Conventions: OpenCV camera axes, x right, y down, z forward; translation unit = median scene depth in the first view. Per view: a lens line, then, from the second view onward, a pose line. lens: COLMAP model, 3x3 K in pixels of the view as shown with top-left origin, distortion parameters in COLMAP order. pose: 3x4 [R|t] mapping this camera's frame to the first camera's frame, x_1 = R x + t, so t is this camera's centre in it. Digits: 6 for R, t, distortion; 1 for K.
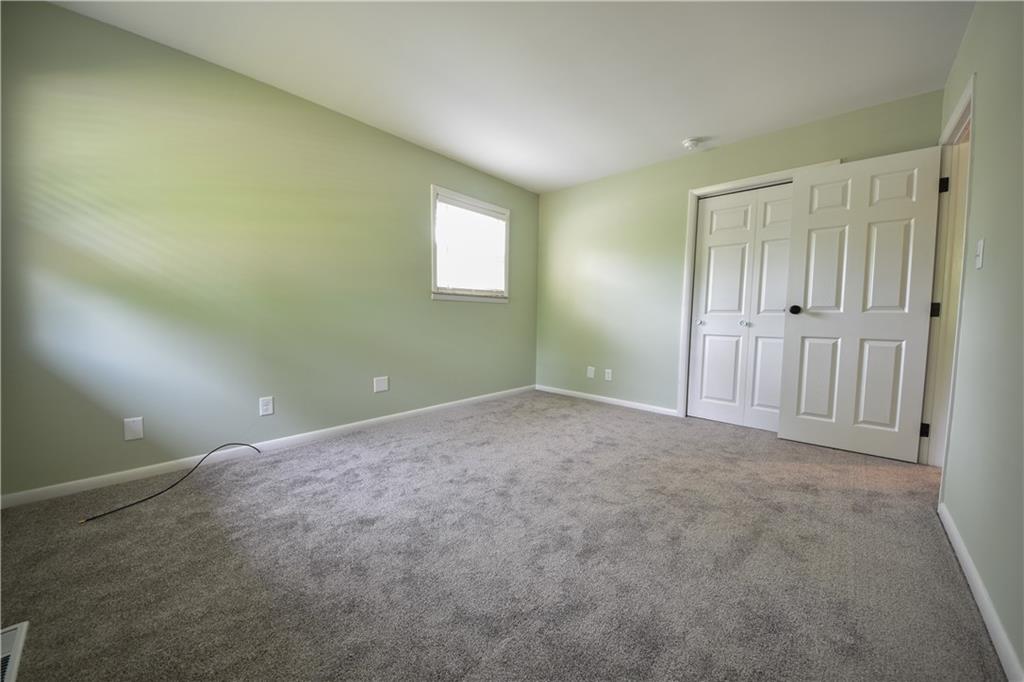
lens RADIAL K [[362.0, 0, 511.3], [0, 362.0, 341.2], [0, 0, 1]] dist [0.013123, -0.014068]
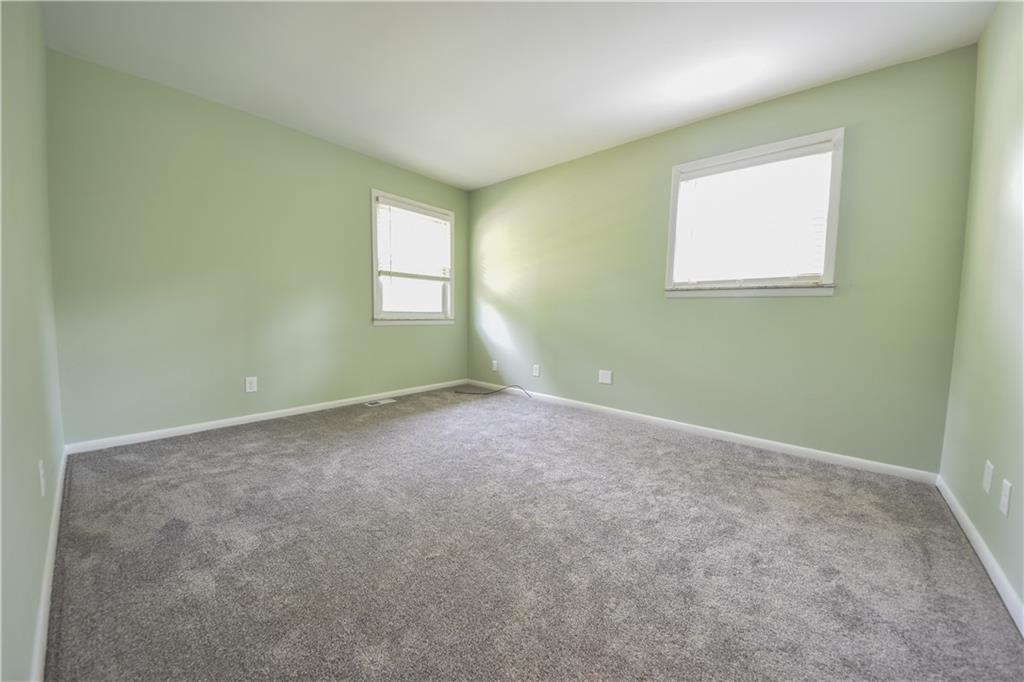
lens RADIAL K [[362.0, 0, 511.3], [0, 362.0, 341.2], [0, 0, 1]] dist [0.013123, -0.014068]
pose [[0.016205, 0.067566, -0.997583, 0.657507], [-0.090489, 0.993719, 0.065835, -0.033564], [0.995766, 0.089204, 0.022218, 0.610106]]
